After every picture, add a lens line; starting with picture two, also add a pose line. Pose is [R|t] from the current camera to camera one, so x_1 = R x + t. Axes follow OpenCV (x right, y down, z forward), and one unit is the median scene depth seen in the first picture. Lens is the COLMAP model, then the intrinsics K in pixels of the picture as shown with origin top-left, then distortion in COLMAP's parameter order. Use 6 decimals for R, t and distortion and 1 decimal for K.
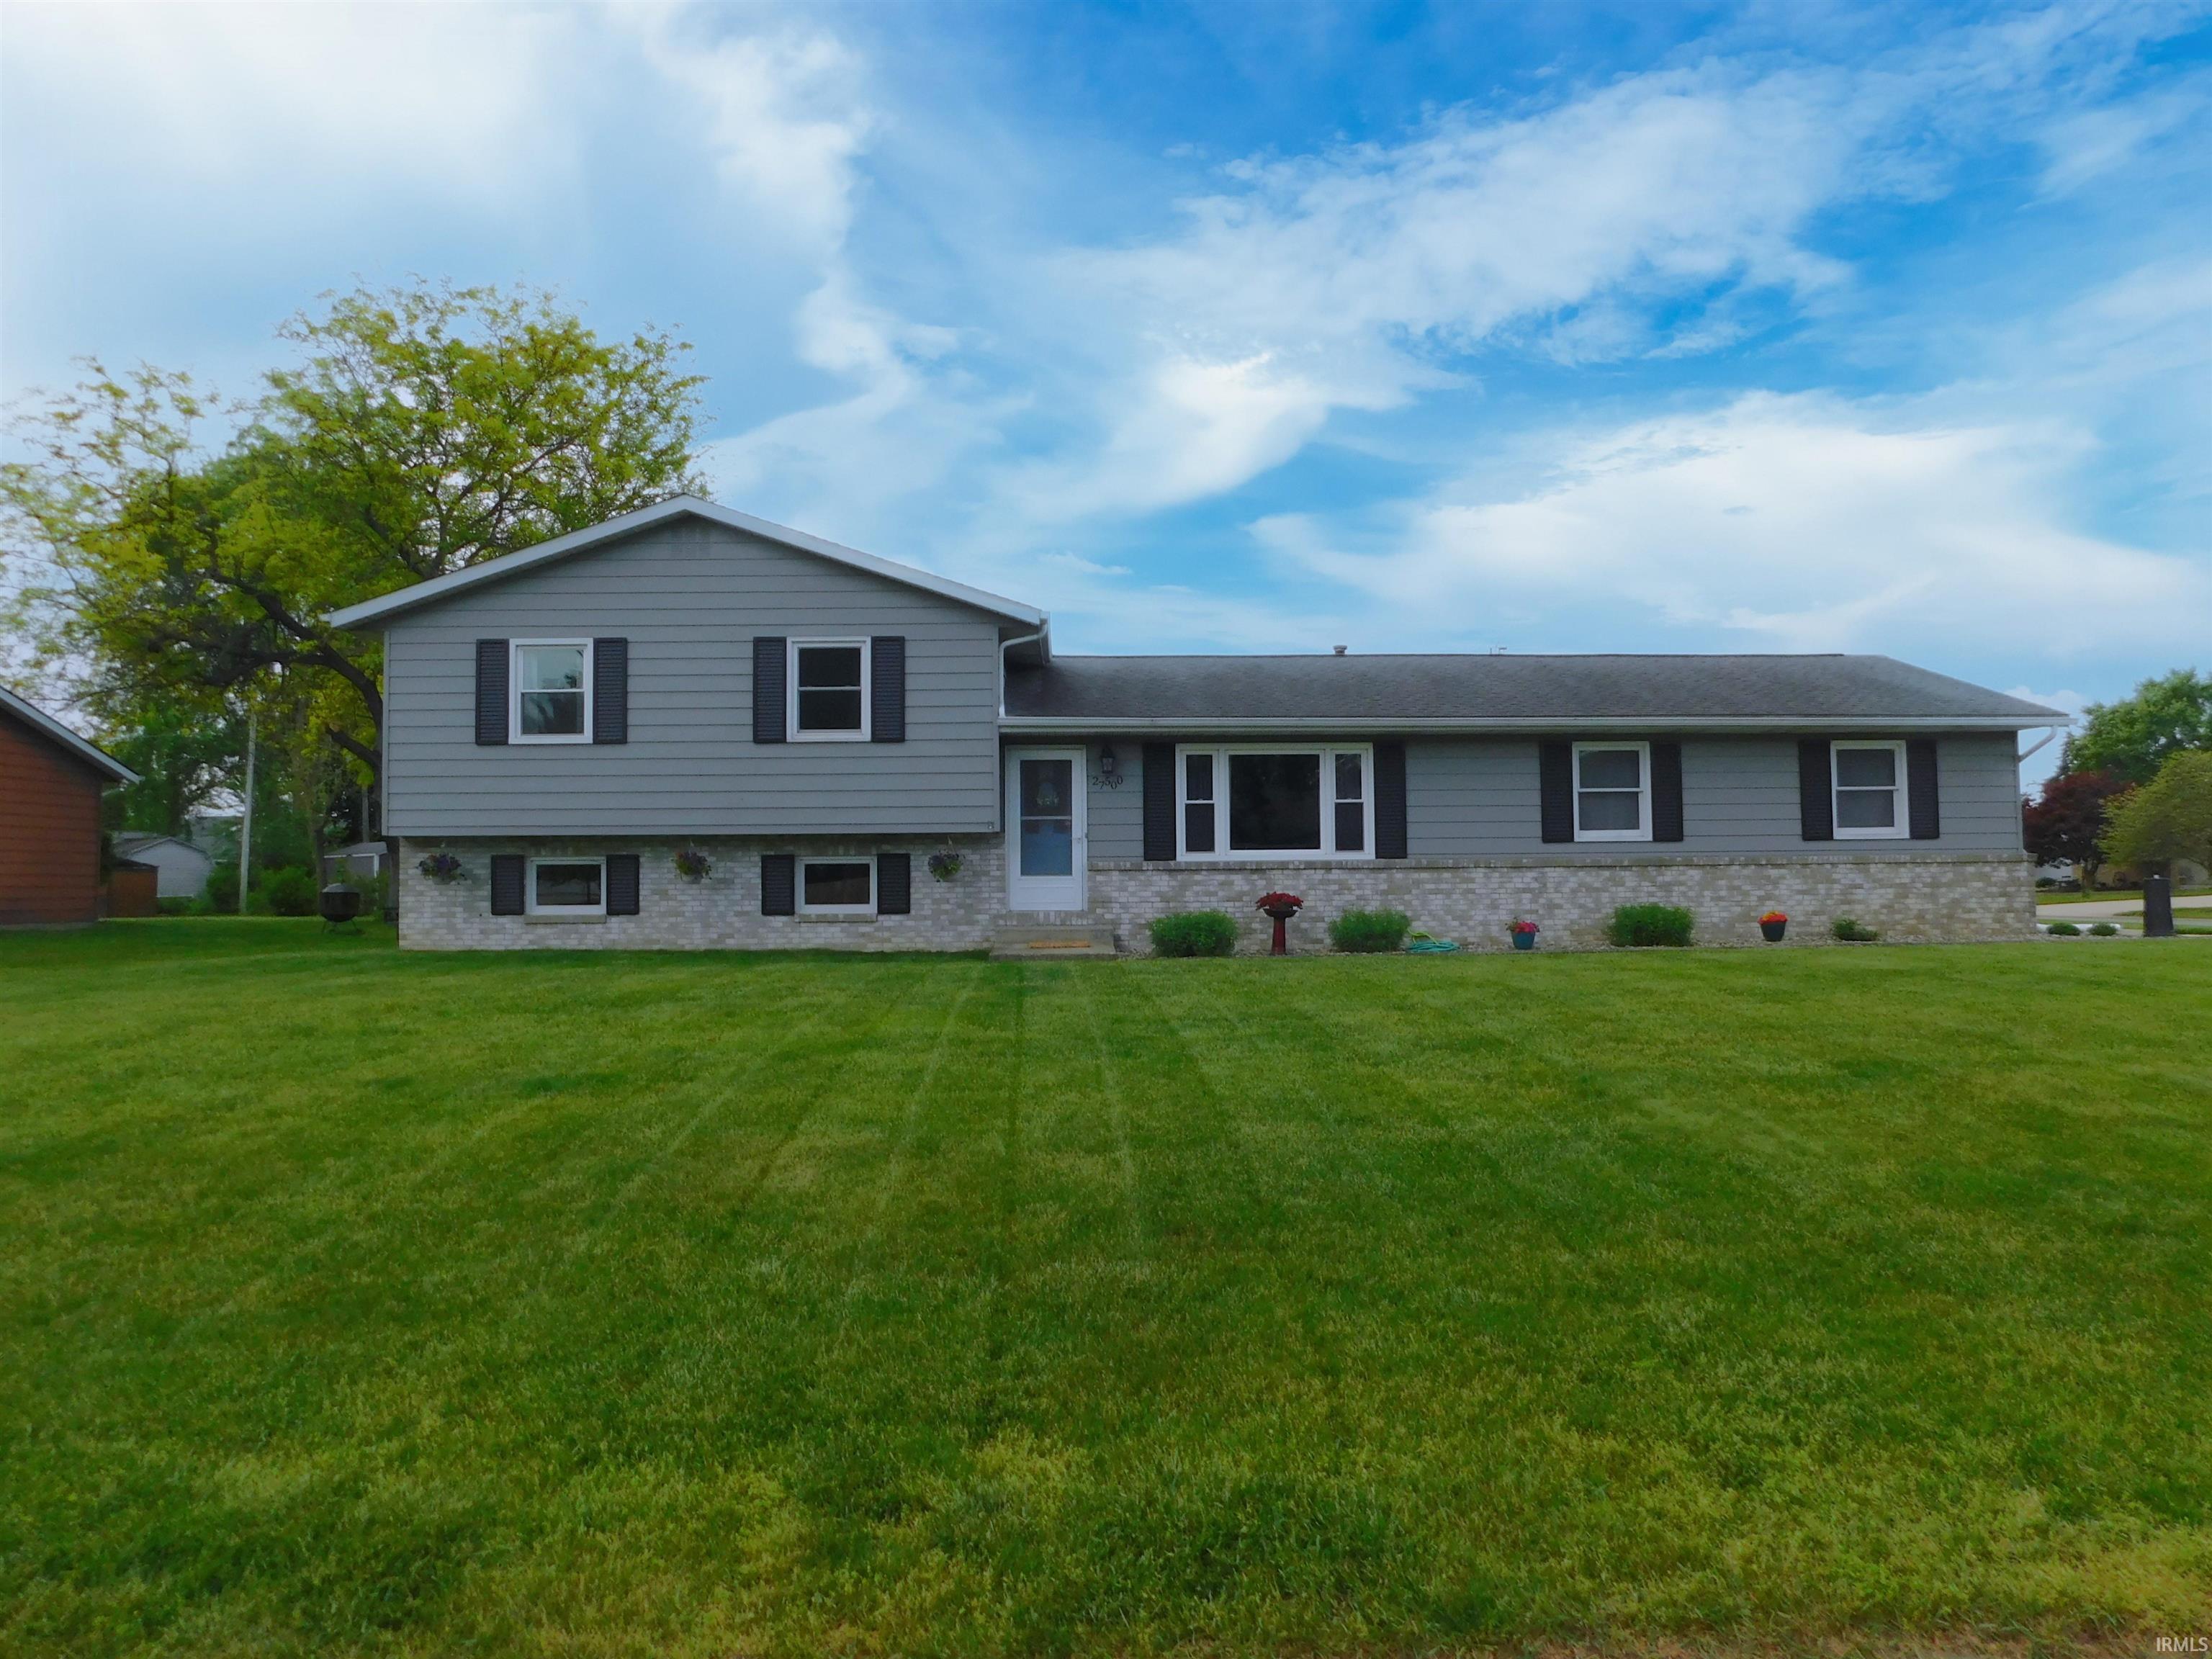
lens RADIAL K [[1480.7, 0, 1075.1], [0, 1480.7, 831.6], [0, 0, 1]] dist [-0.044928, 0.063535]
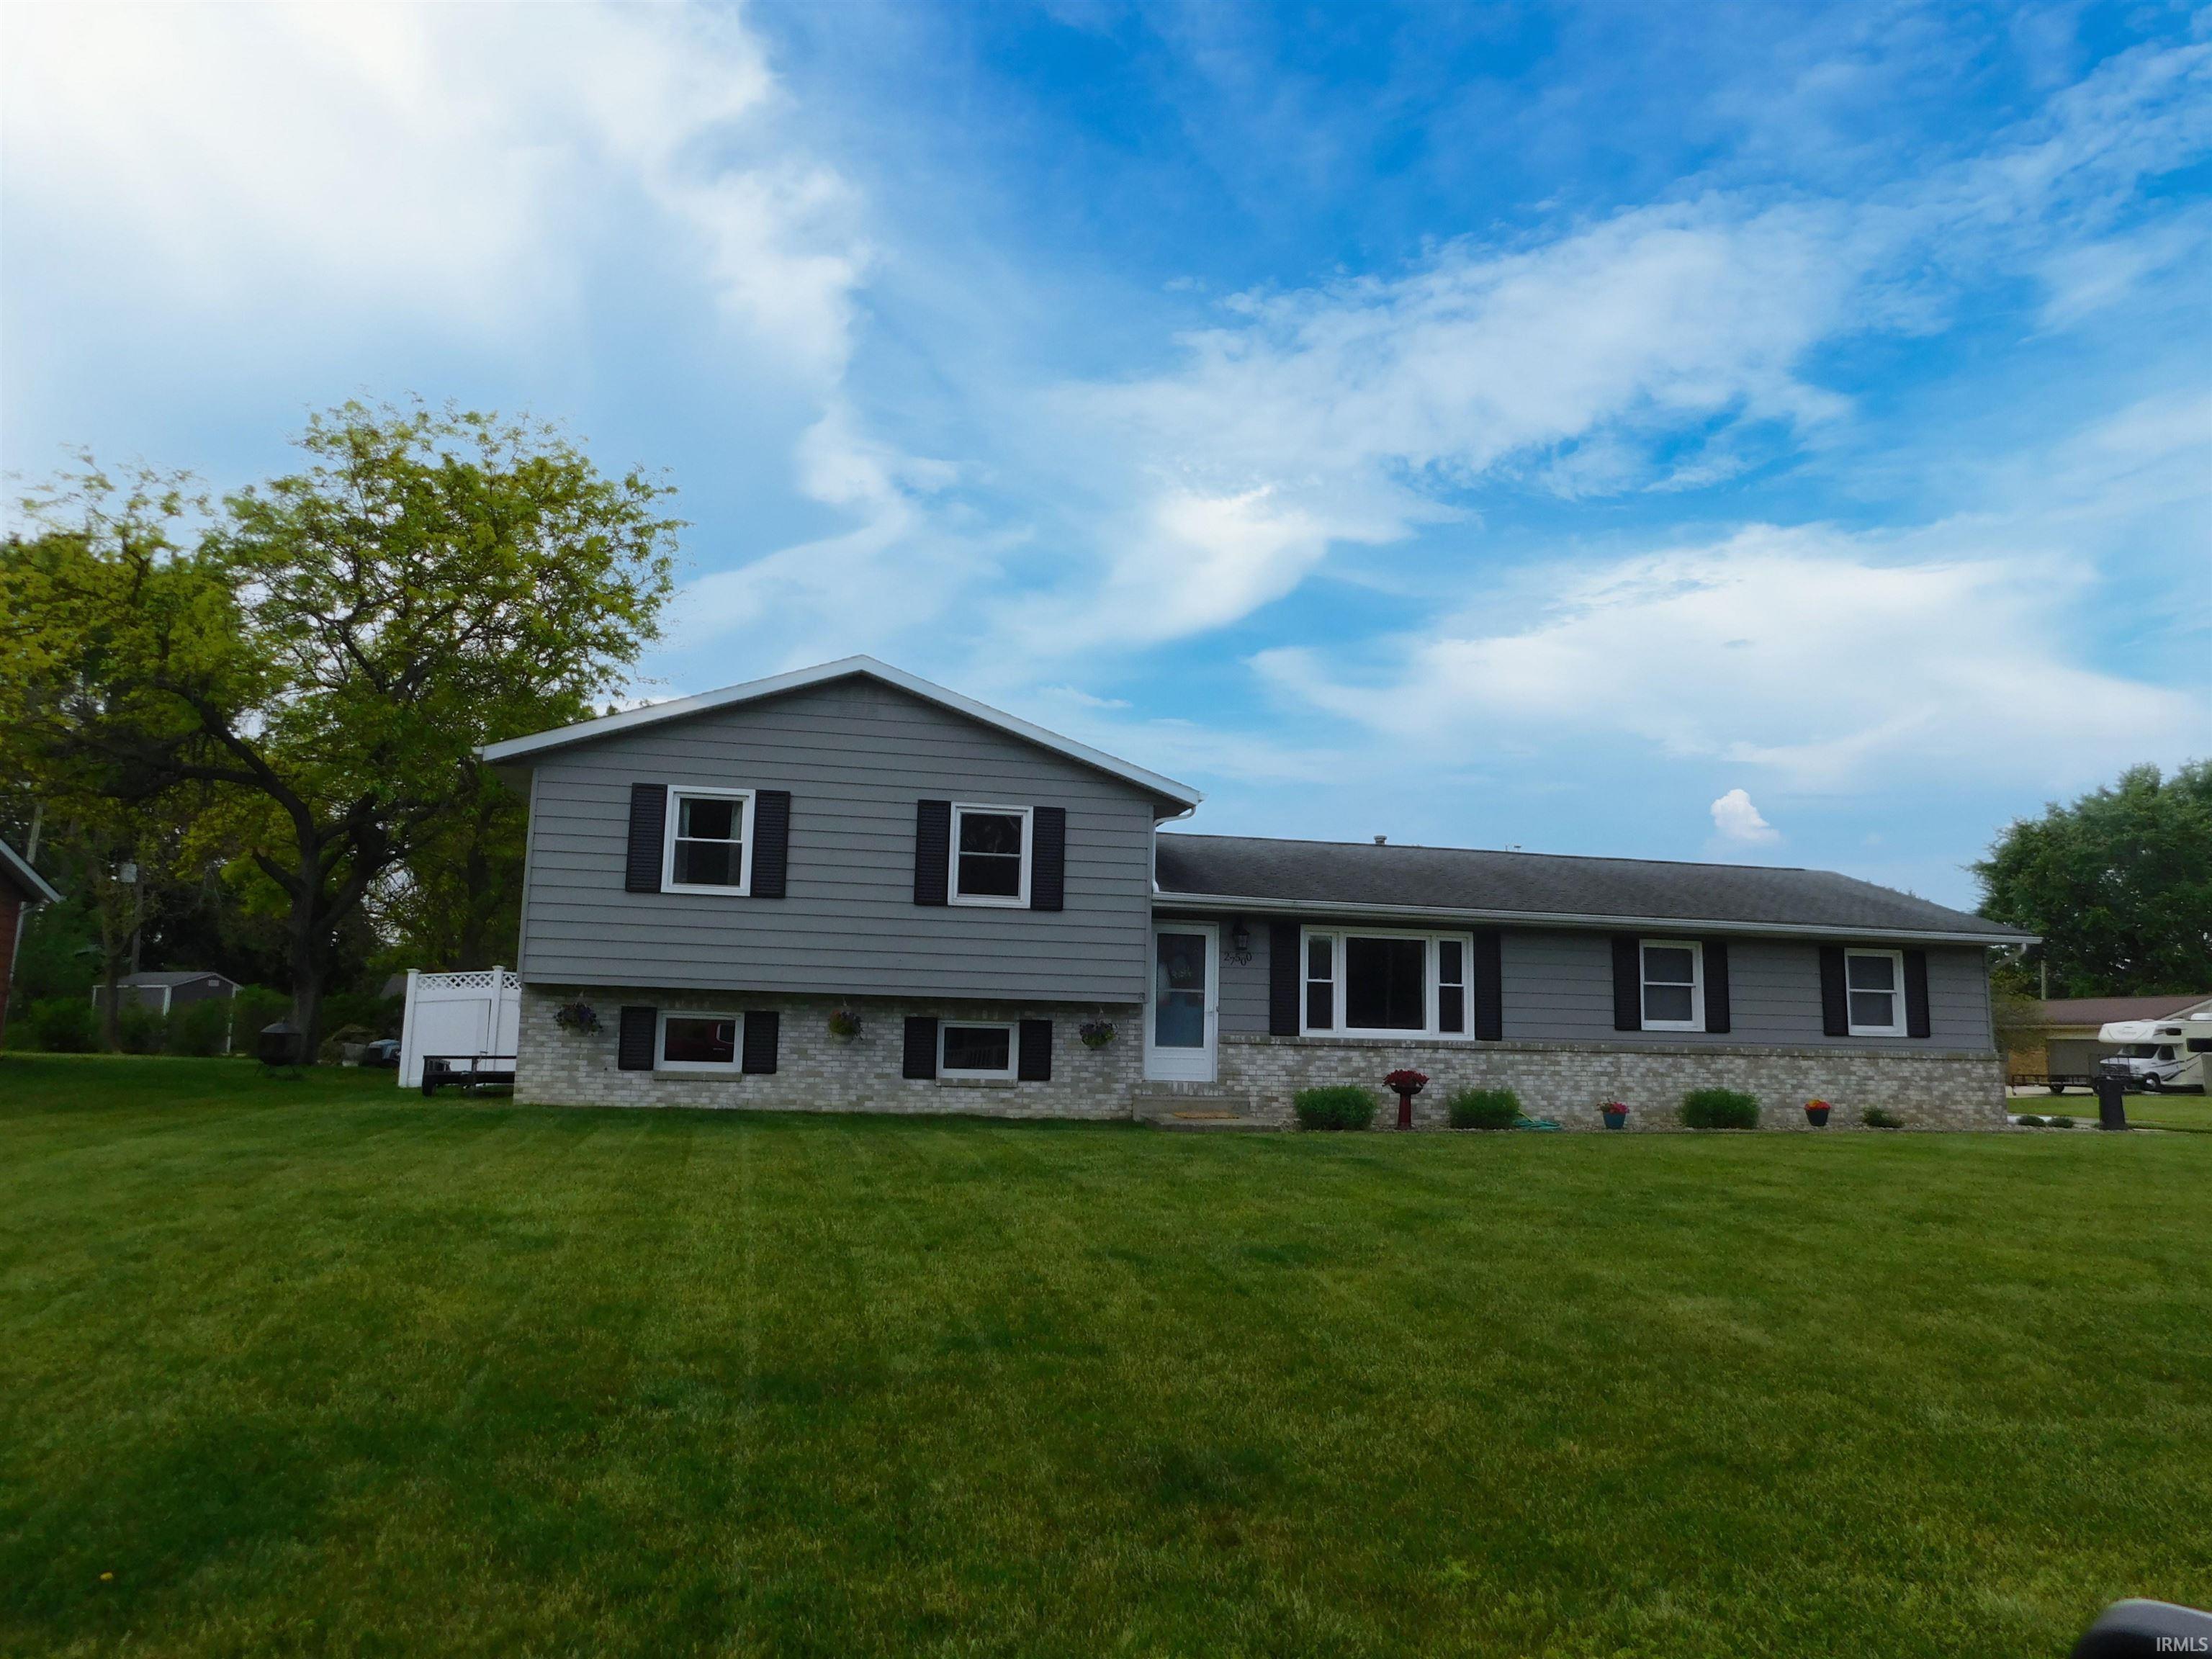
lens RADIAL K [[1480.7, 0, 1075.1], [0, 1480.7, 831.6], [0, 0, 1]] dist [-0.044928, 0.063535]
pose [[0.980635, 0.059273, 0.186660, -0.292376], [-0.039113, 0.993174, -0.109891, -0.003022], [-0.191900, 0.100462, 0.976259, -0.004885]]
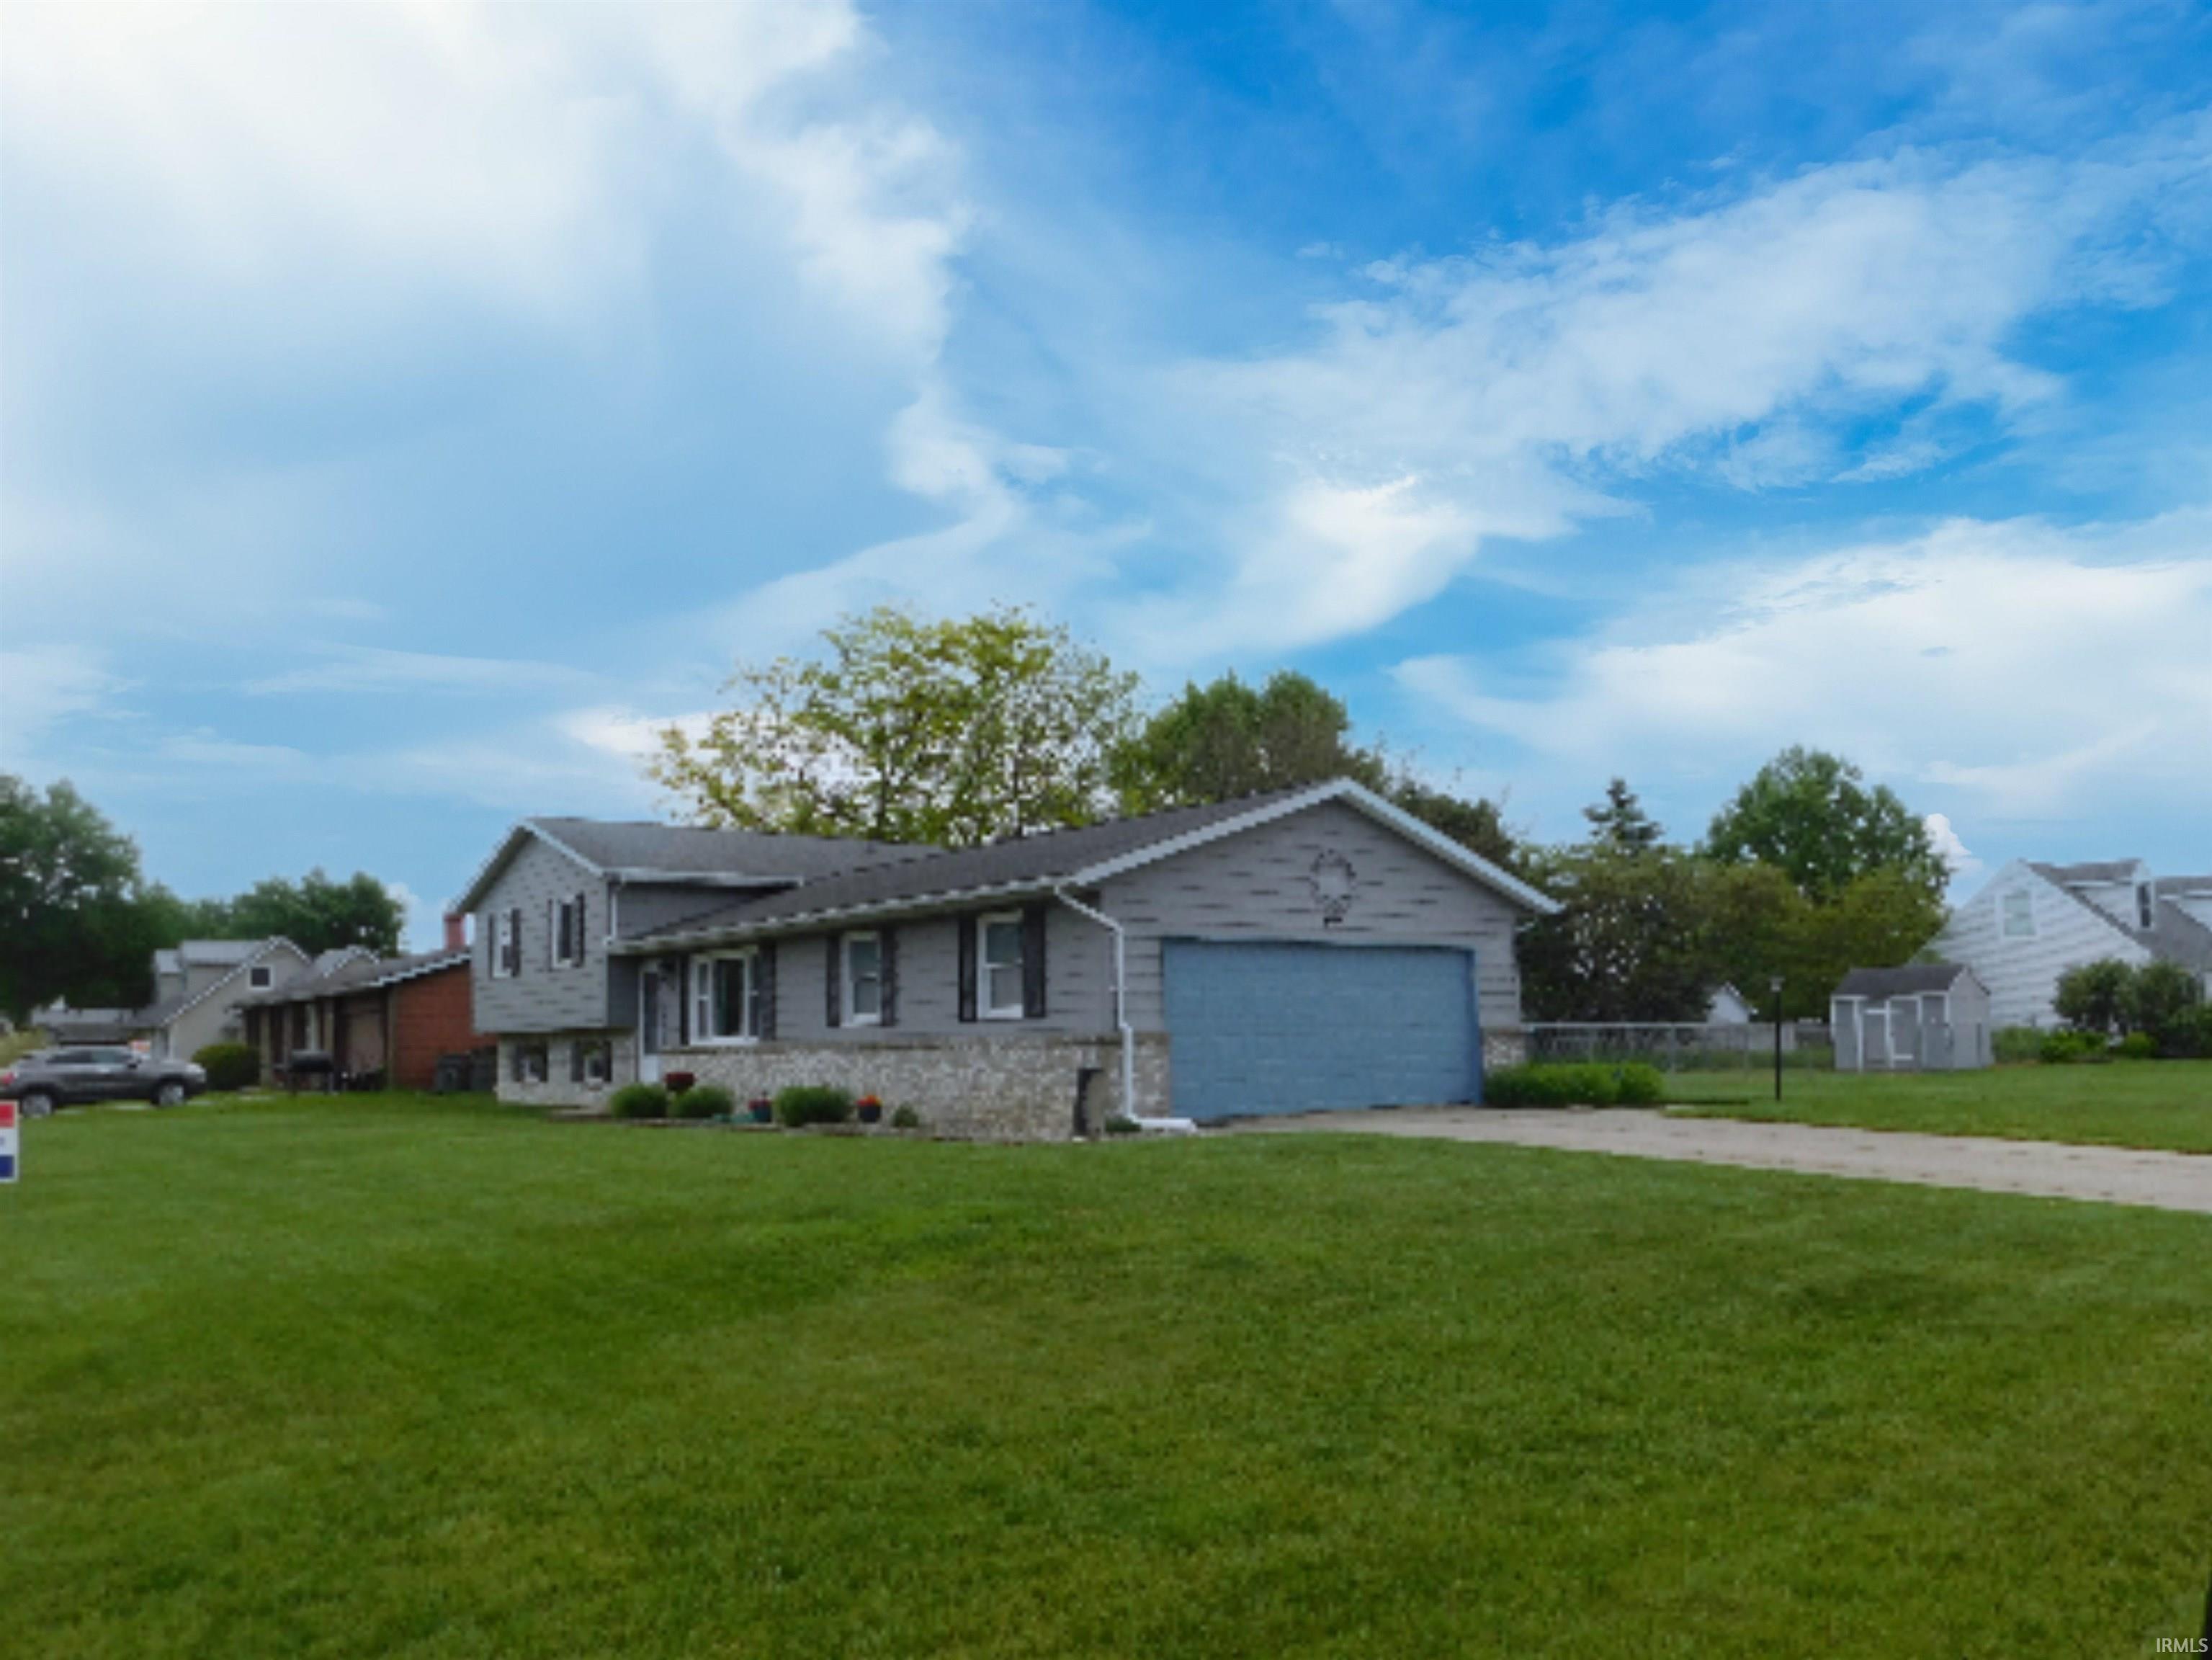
lens RADIAL K [[1480.9, 0, 1075.1], [0, 1480.9, 832.1], [0, 0, 1]] dist [-0.044928, 0.063535]
pose [[0.595904, -0.120017, -0.794037, 1.361859], [0.031704, 0.991514, -0.126072, 0.006784], [0.802429, 0.049953, 0.594653, 0.475247]]
